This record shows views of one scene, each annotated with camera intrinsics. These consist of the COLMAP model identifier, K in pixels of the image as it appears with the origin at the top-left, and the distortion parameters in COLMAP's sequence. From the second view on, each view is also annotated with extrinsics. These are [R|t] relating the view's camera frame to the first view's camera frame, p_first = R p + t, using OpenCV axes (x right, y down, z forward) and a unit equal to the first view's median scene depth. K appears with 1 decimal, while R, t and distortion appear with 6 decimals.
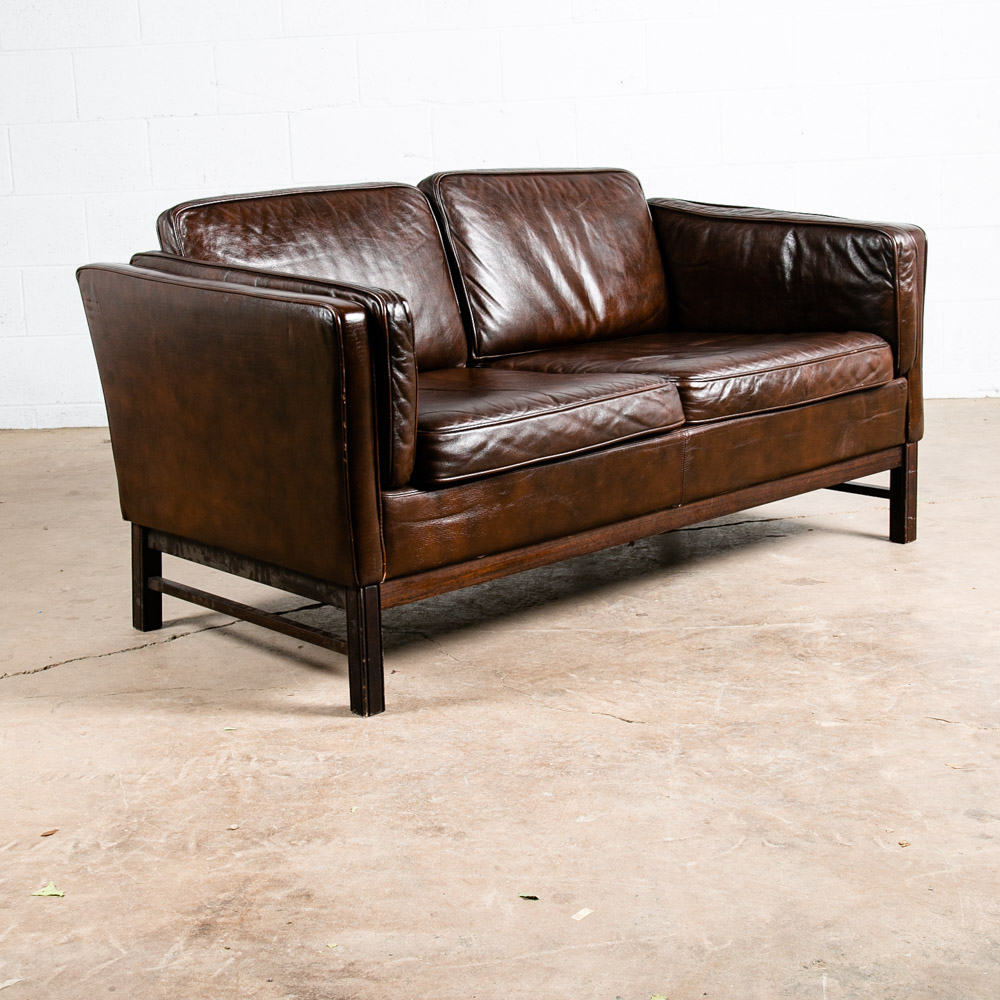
lens RADIAL K [[1839.0, 0, 497.8], [0, 1839.0, 466.5], [0, 0, 1]] dist [0.014019, 0.000000]
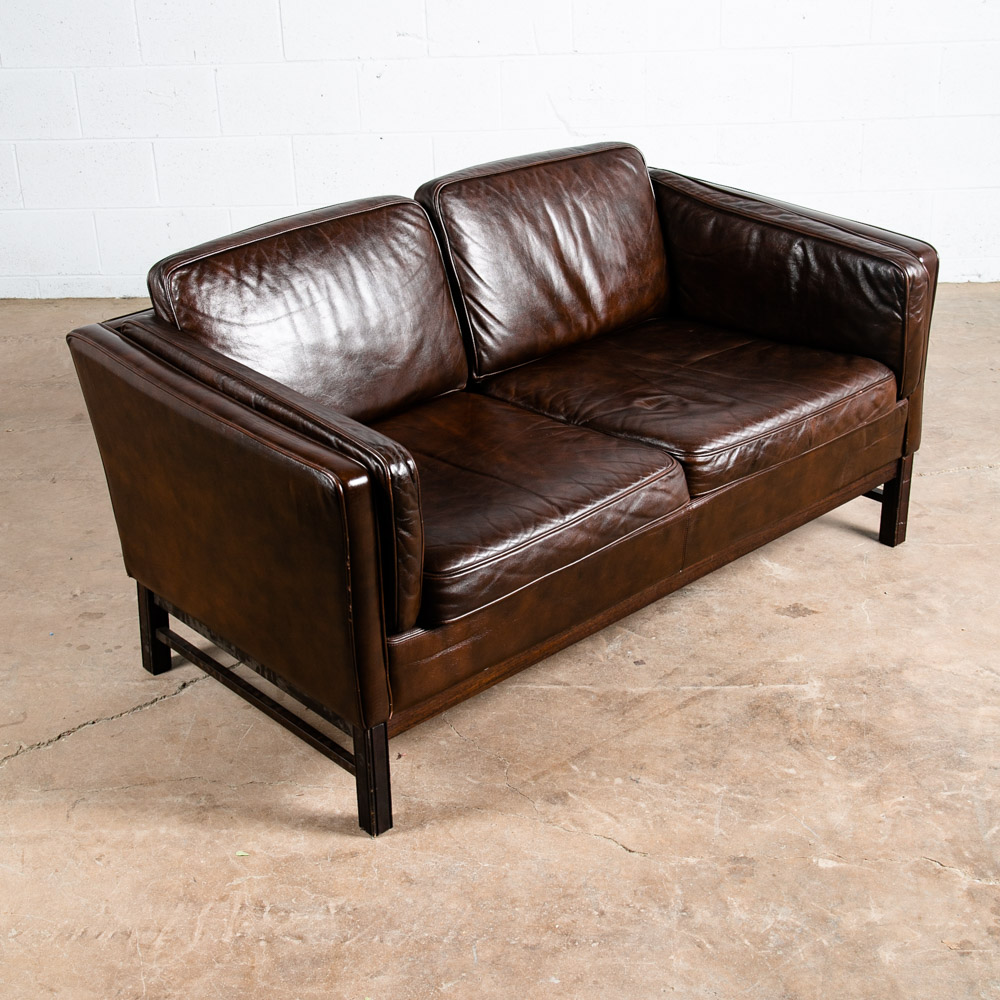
lens RADIAL K [[1648.0, 0, 496.3], [0, 1648.0, 521.0], [0, 0, 1]] dist [0.022794, 0.000000]
pose [[0.999927, 0.001847, 0.011960, -0.013794], [-0.004807, 0.967586, 0.252495, -0.244901], [-0.011106, -0.252534, 0.967524, 0.140273]]
